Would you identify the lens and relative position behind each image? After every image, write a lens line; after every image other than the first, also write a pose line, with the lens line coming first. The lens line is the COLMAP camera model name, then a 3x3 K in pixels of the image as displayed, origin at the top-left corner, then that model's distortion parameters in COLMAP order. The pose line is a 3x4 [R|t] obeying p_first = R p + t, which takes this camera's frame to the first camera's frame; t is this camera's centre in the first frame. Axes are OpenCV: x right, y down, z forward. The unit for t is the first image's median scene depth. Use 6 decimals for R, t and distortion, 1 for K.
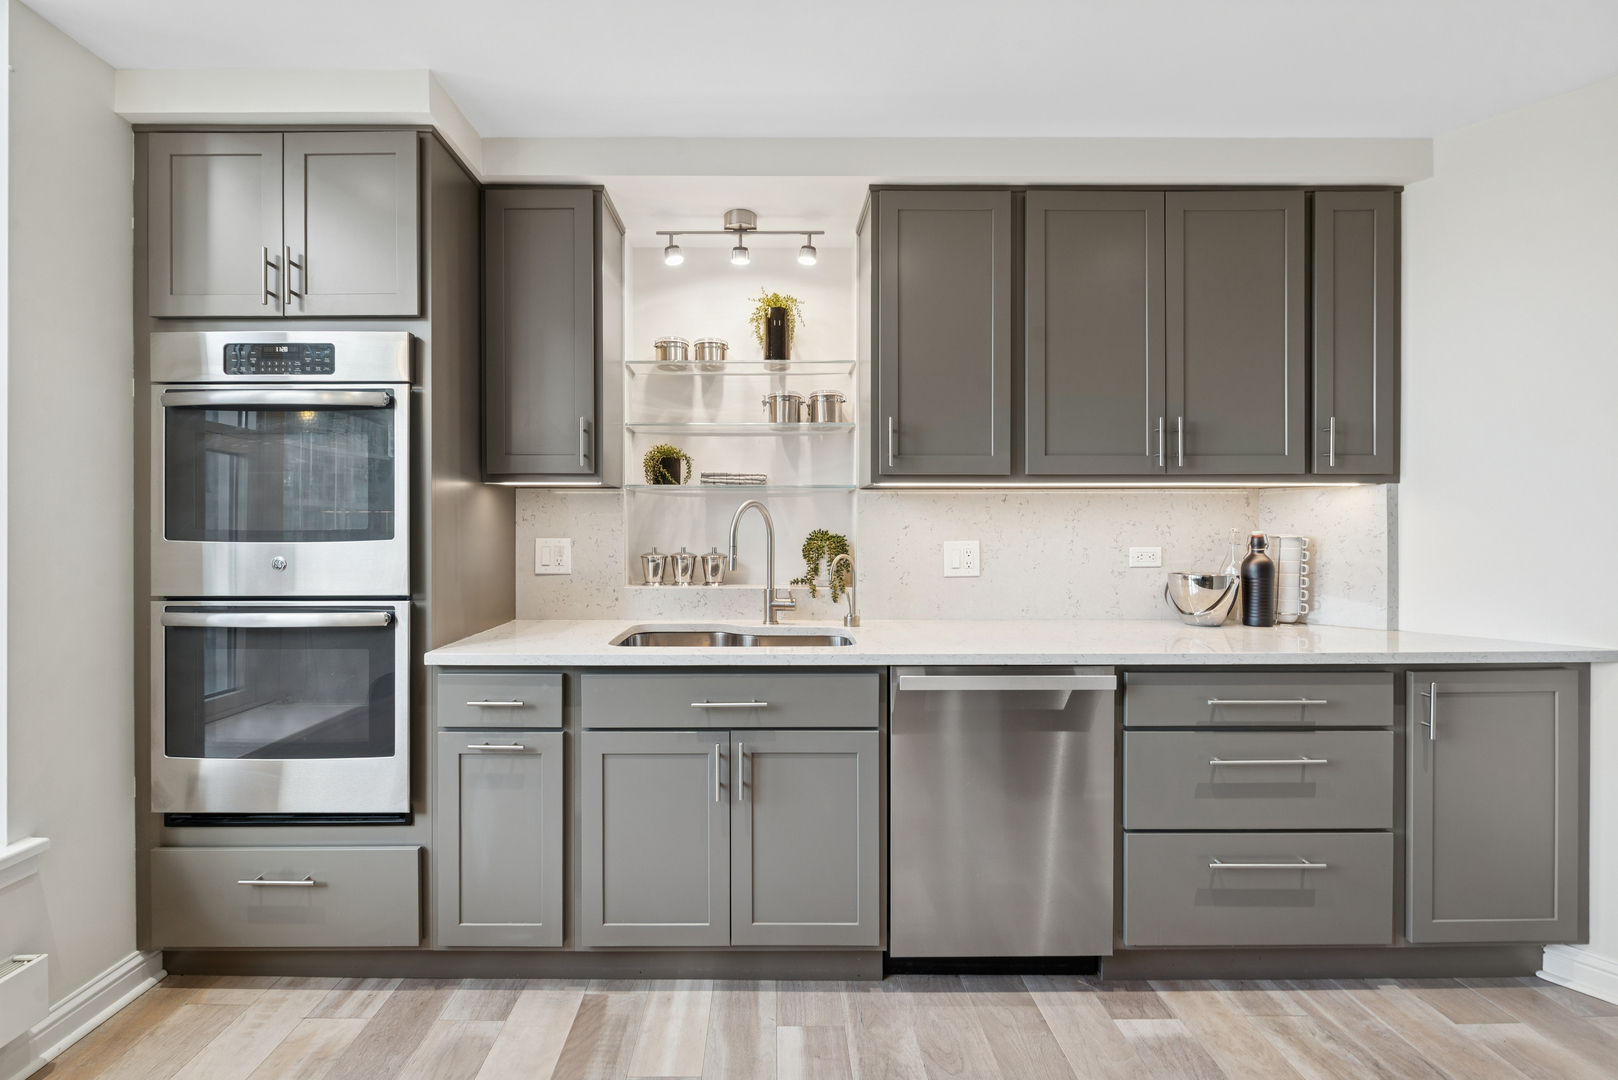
lens RADIAL K [[682.5, 0, 806.3], [0, 682.5, 534.8], [0, 0, 1]] dist [-0.000380, -0.000591]
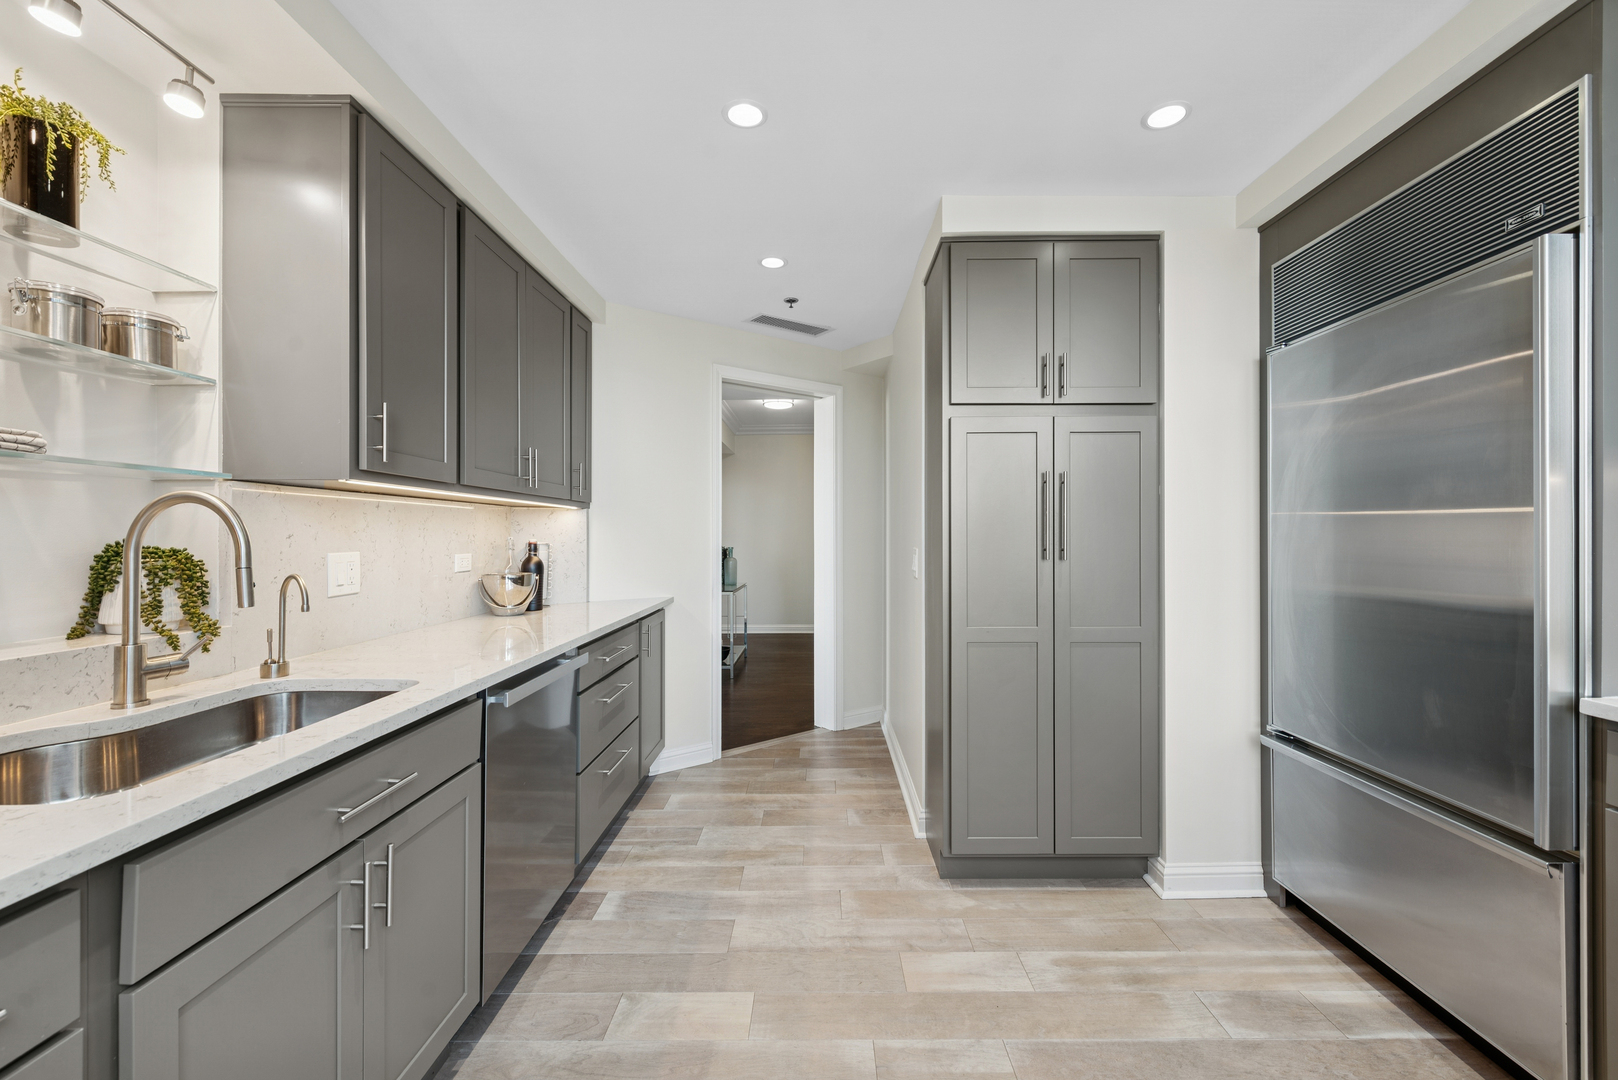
lens RADIAL K [[645.6, 0, 805.7], [0, 645.6, 537.5], [0, 0, 1]] dist [0.008723, -0.000615]
pose [[0.034529, -0.001692, 0.999402, -0.588555], [0.004732, 0.999988, 0.001529, -0.008177], [-0.999393, 0.004676, 0.034536, 0.428809]]
